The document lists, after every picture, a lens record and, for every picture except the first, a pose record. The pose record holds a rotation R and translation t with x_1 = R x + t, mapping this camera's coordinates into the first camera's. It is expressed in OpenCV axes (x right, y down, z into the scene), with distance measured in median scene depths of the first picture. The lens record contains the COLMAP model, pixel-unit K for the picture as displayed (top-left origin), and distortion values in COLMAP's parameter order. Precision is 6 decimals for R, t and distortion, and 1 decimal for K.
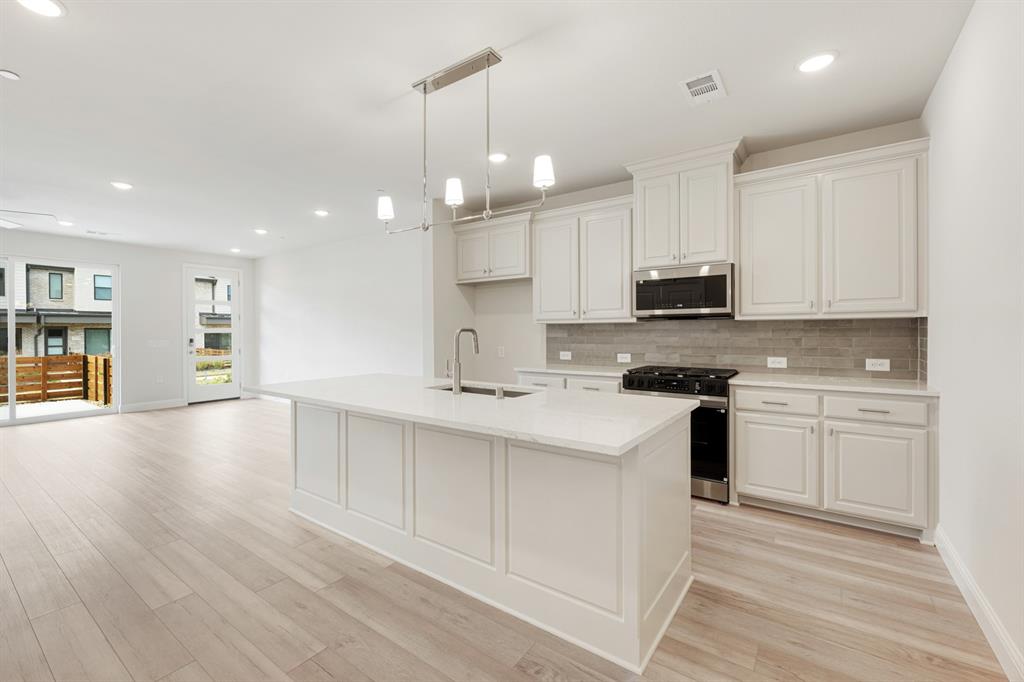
lens RADIAL K [[423.2, 0, 481.3], [0, 423.2, 334.9], [0, 0, 1]] dist [-0.001296, -0.000069]
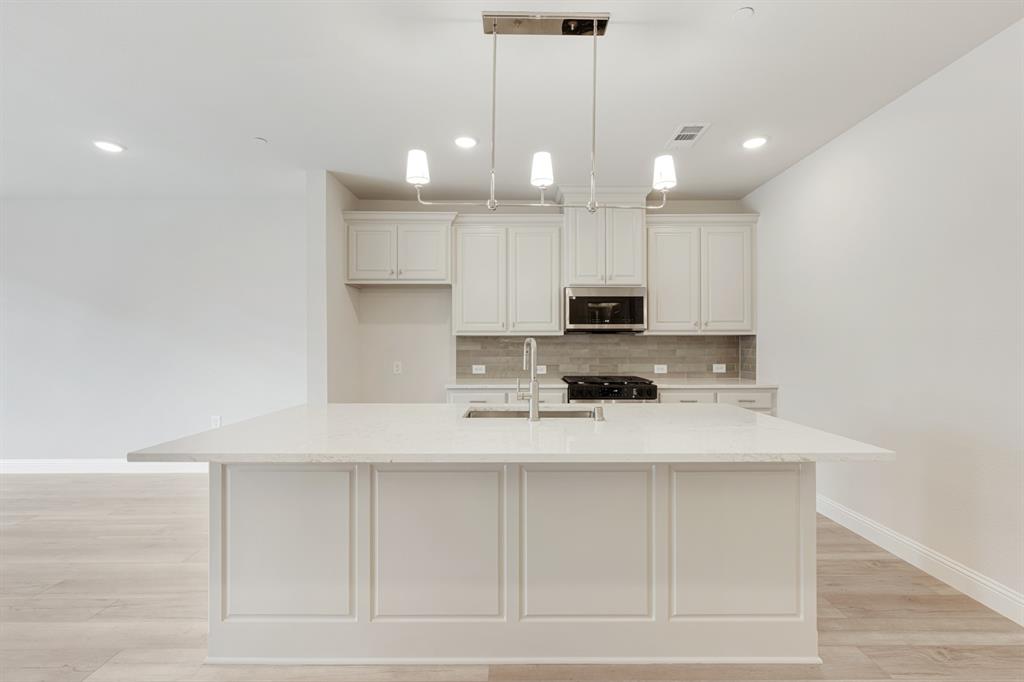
lens RADIAL K [[412.6, 0, 515.3], [0, 412.6, 344.1], [0, 0, 1]] dist [-0.000805, -0.000120]
pose [[0.802908, 0.003298, 0.596094, -0.374572], [0.002560, 0.999956, -0.008982, 0.000630], [-0.596098, 0.008737, 0.802864, 0.263932]]
